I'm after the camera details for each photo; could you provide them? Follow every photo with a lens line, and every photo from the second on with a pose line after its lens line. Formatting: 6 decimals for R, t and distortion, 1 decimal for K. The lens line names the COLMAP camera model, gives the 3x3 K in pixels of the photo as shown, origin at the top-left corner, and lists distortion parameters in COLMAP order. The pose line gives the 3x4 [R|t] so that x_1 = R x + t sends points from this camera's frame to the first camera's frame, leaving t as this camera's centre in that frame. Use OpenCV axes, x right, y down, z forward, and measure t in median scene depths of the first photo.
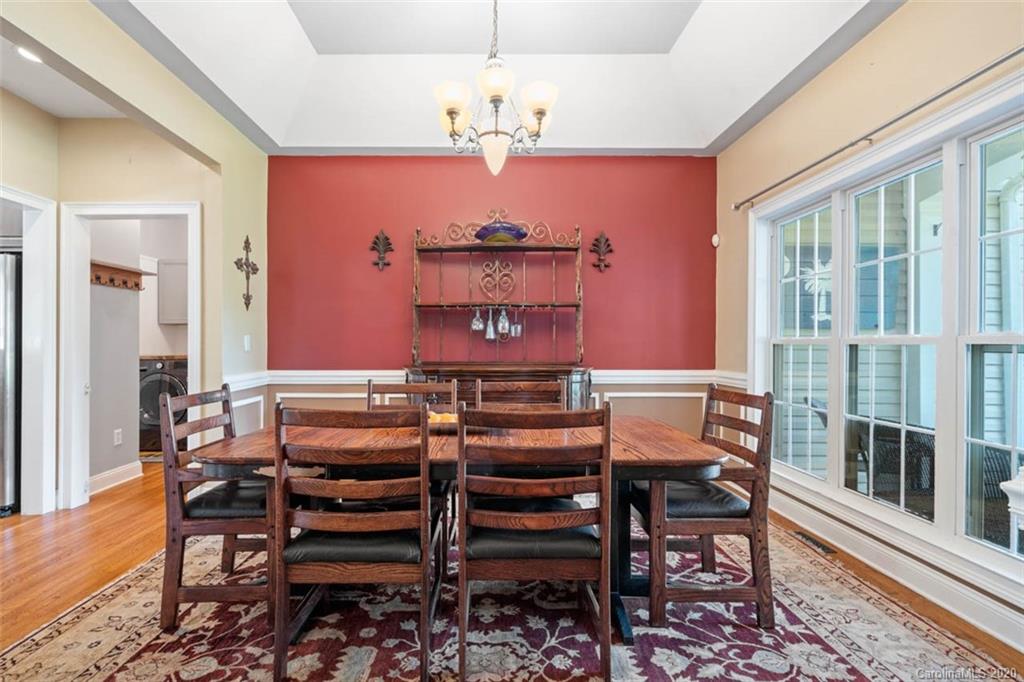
lens RADIAL K [[501.0, 0, 493.5], [0, 501.0, 343.5], [0, 0, 1]] dist [-0.004512, 0.003560]
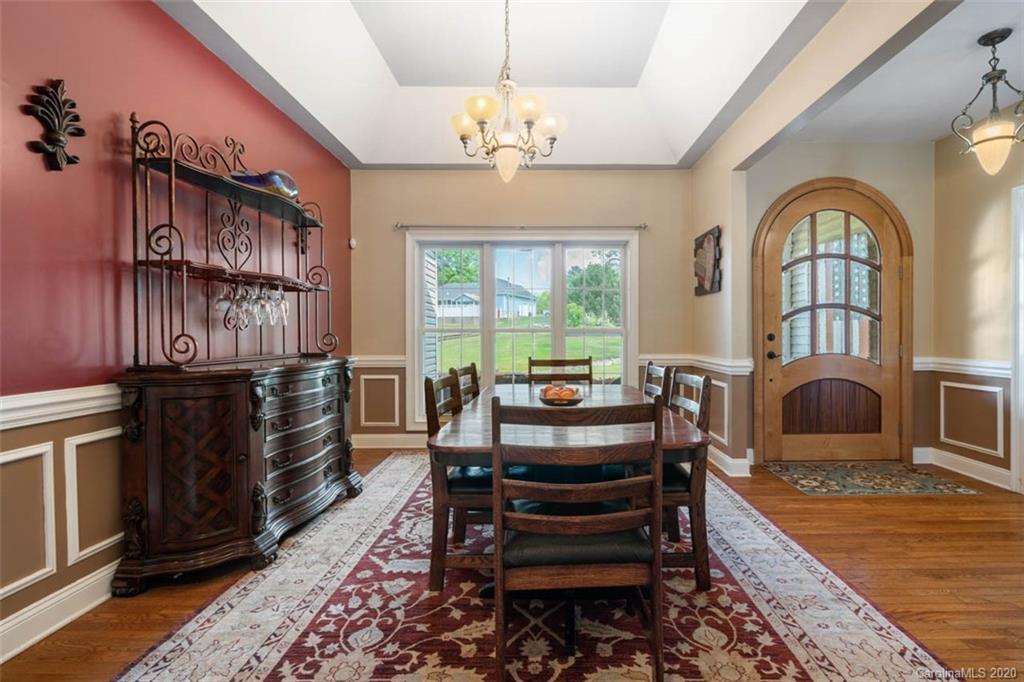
lens RADIAL K [[478.3, 0, 547.4], [0, 478.3, 336.5], [0, 0, 1]] dist [-0.007941, 0.006503]
pose [[-0.004657, -0.004775, 0.999978, -0.992164], [-0.001058, 0.999988, 0.004770, 0.004566], [-0.999989, -0.001036, -0.004662, 0.839320]]
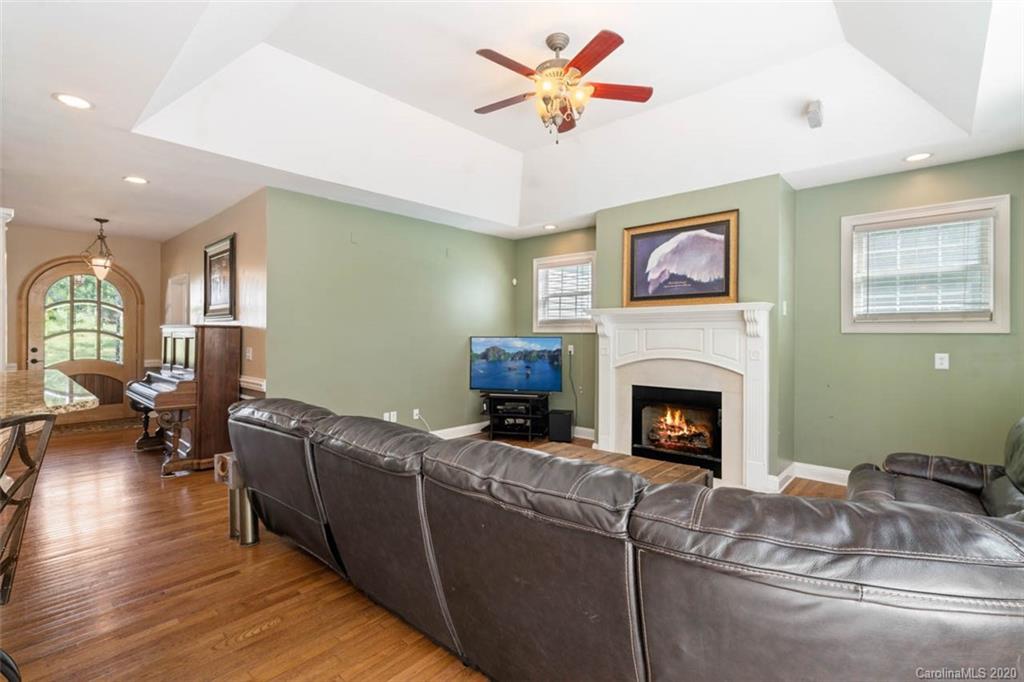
lens RADIAL K [[478.3, 0, 507.0], [0, 478.3, 327.3], [0, 0, 1]] dist [-0.007941, 0.006503]
pose [[-0.740507, 0.006740, 0.672015, -2.921152], [-0.010949, 0.999696, -0.022092, -0.075545], [-0.671959, -0.023717, -0.740208, 0.289201]]
